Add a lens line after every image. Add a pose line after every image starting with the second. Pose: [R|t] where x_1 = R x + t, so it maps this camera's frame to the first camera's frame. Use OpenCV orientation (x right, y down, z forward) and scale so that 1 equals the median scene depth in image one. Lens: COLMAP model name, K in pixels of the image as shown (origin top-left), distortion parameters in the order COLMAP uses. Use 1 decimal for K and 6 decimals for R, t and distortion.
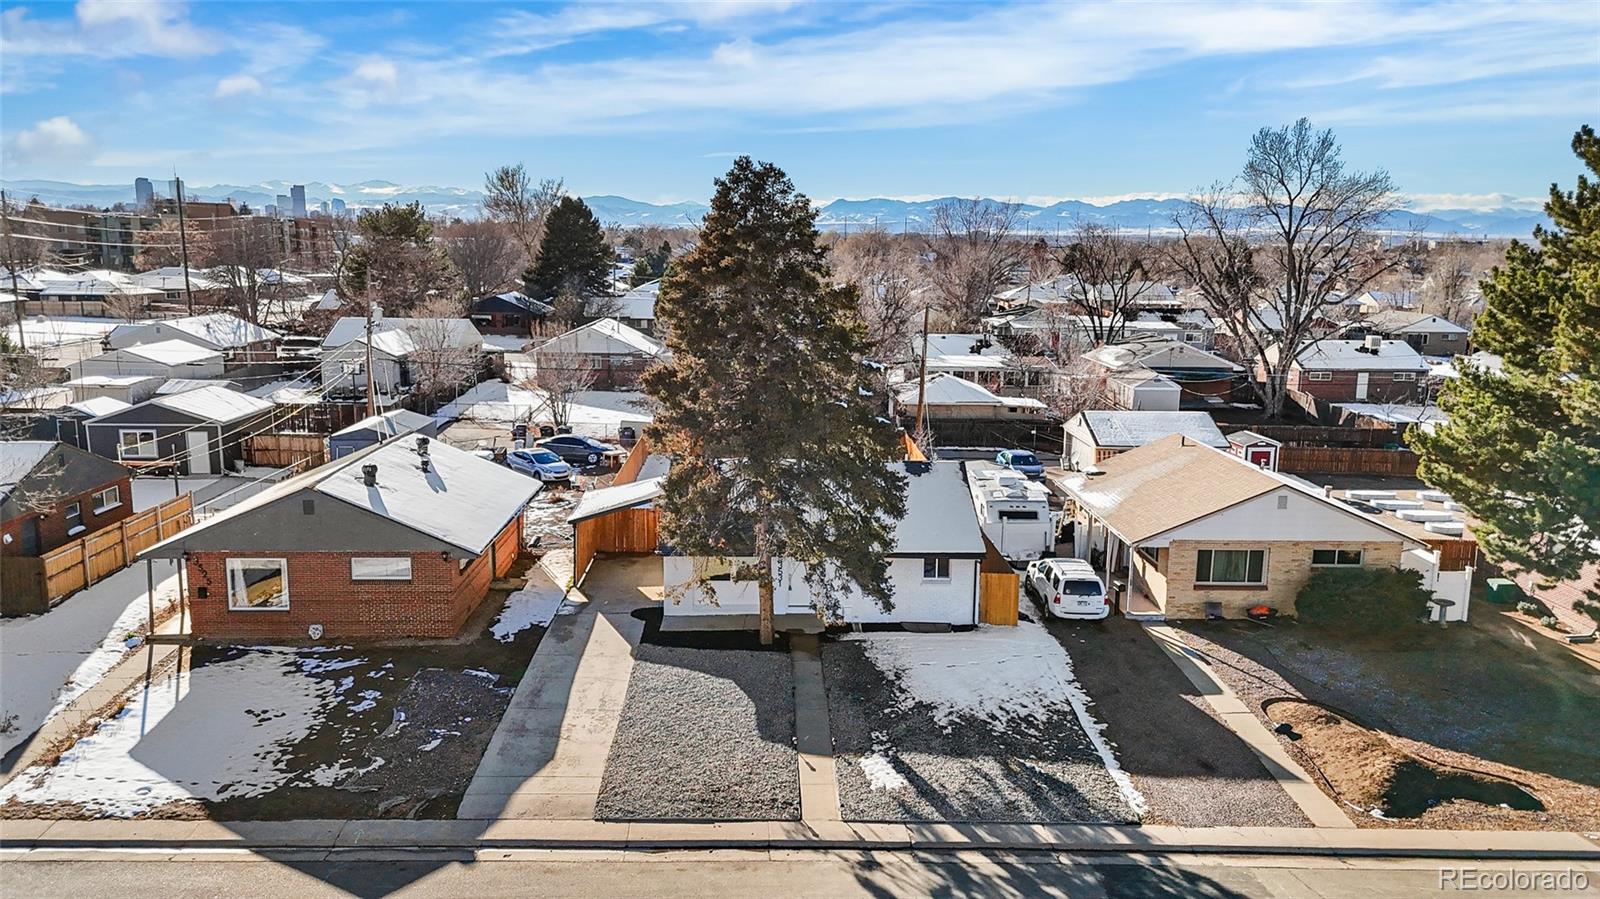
lens RADIAL K [[1175.1, 0, 800.0], [0, 1175.1, 449.5], [0, 0, 1]] dist [0.085327, -0.085727]
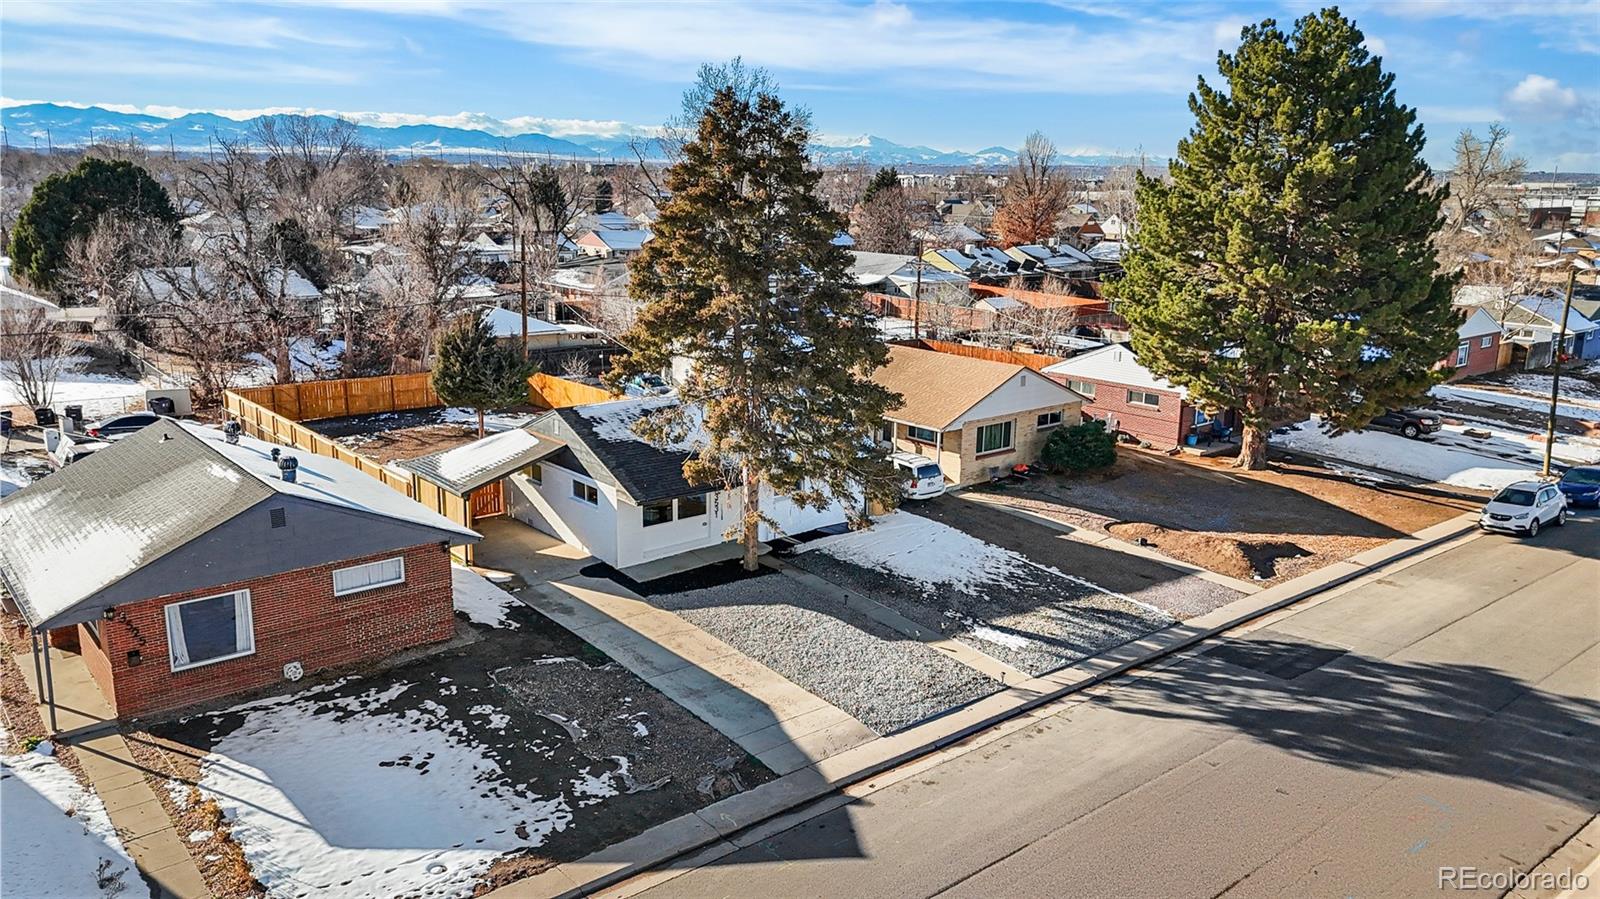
lens RADIAL K [[1175.1, 0, 800.0], [0, 1175.1, 449.5], [0, 0, 1]] dist [0.085327, -0.085727]
pose [[0.784577, -0.145761, 0.602655, -0.668973], [0.106692, 0.989214, 0.100358, -0.042313], [-0.610783, -0.014440, 0.791666, 0.180679]]
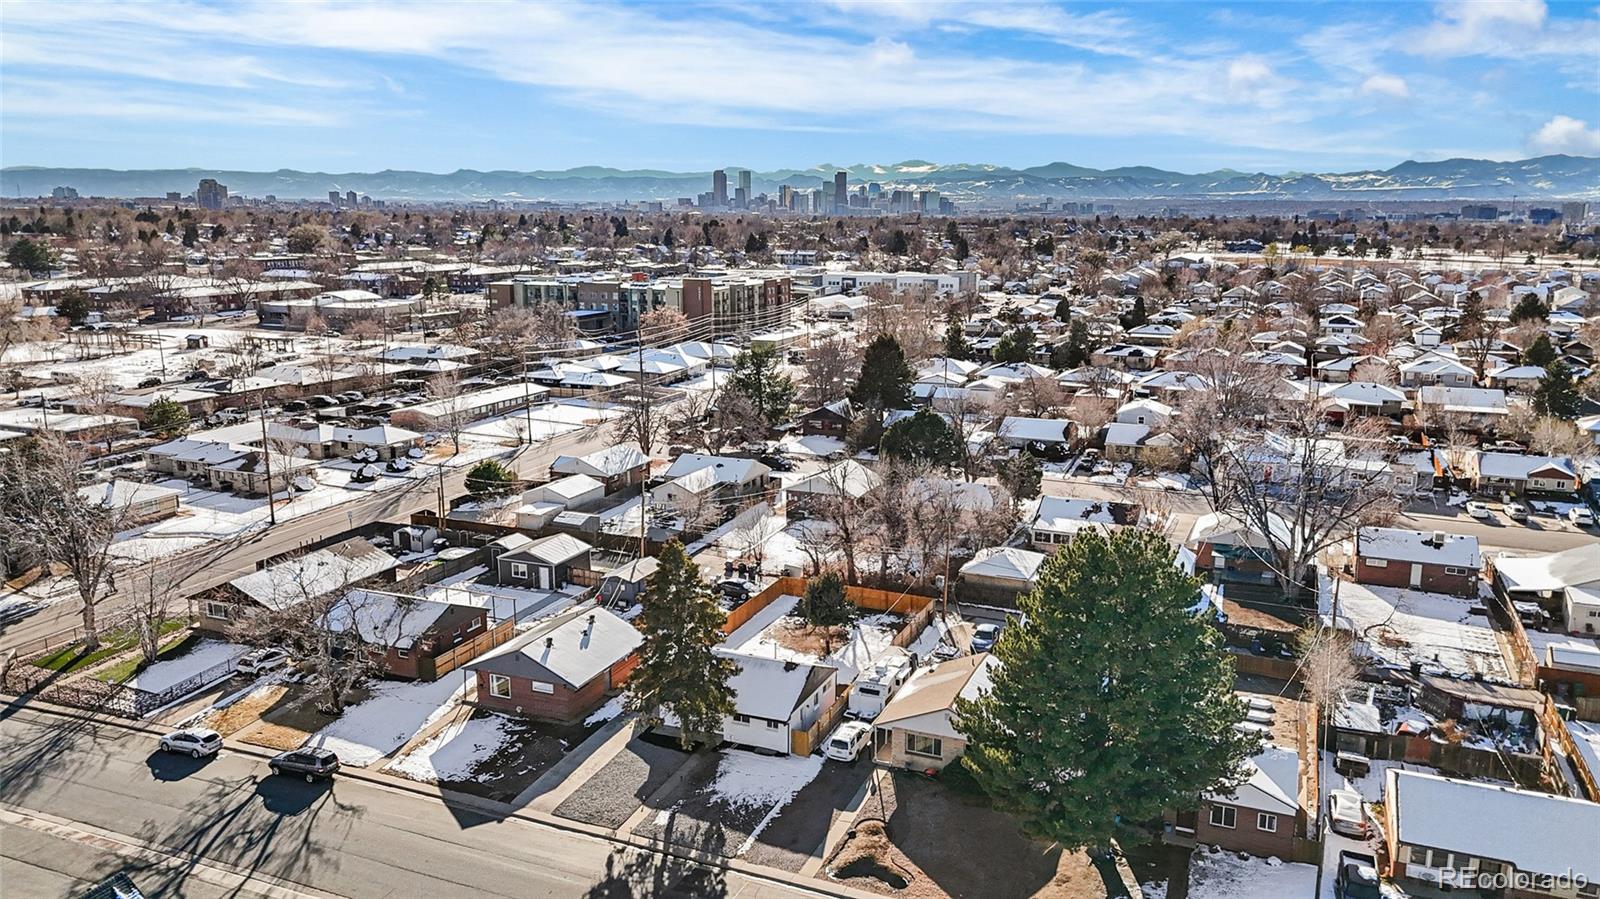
lens RADIAL K [[1175.1, 0, 800.0], [0, 1175.1, 449.5], [0, 0, 1]] dist [0.085327, -0.085727]
pose [[0.908644, 0.072483, -0.411232, 1.148082], [-0.062676, 0.997337, 0.037303, -0.539631], [0.412841, -0.008121, 0.910767, -1.014119]]
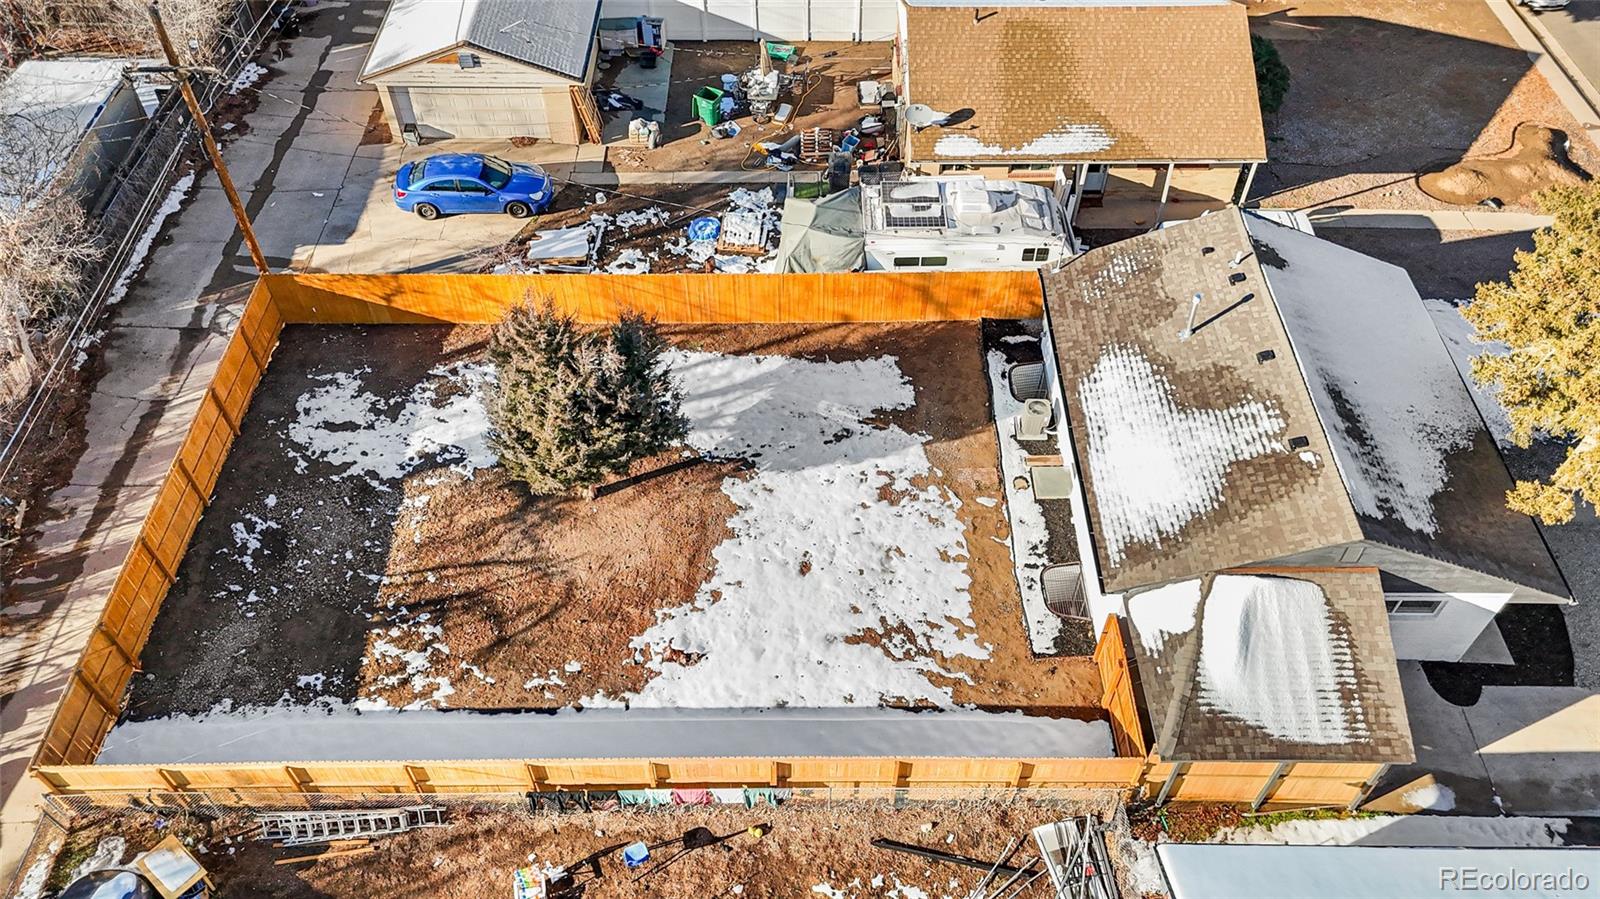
lens RADIAL K [[1165.8, 0, 800.0], [0, 1165.8, 449.5], [0, 0, 1]] dist [0.109533, -0.147866]
pose [[0.030036, -0.763281, 0.645368, -0.566372], [0.171185, 0.640048, 0.749022, -0.611274], [-0.984781, 0.087980, 0.149886, 1.496250]]
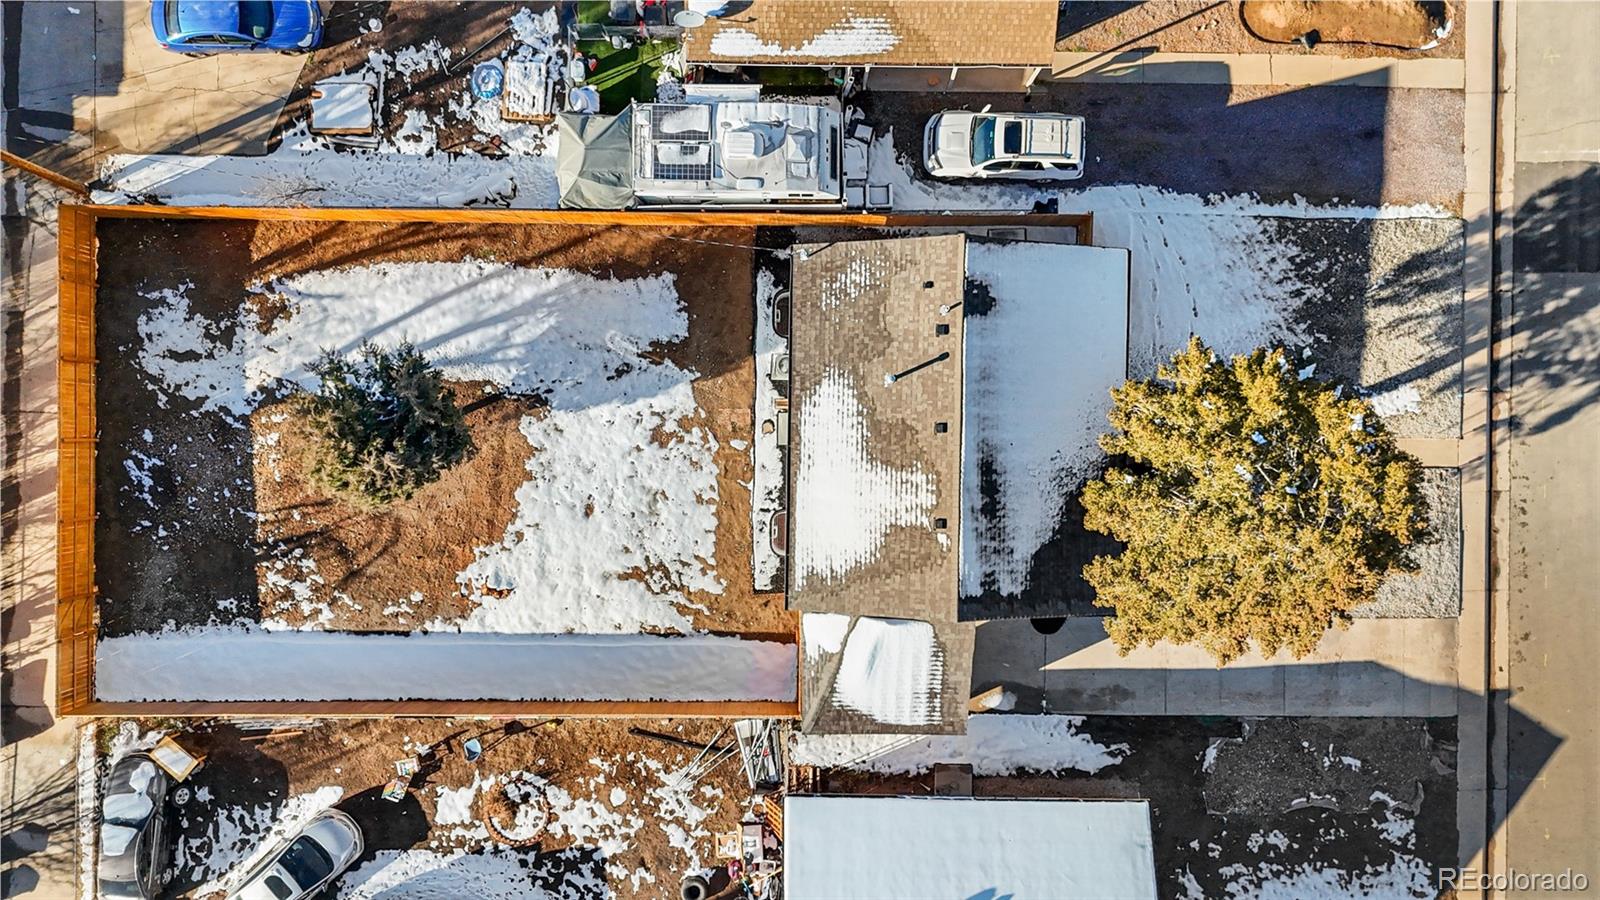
lens RADIAL K [[1175.1, 0, 800.0], [0, 1175.1, 450.0], [0, 0, 1]] dist [0.085327, -0.085727]
pose [[0.038703, -0.998903, -0.026358, 0.023203], [0.172994, -0.019282, 0.984734, -0.973128], [-0.984162, -0.042672, 0.172058, 1.241498]]
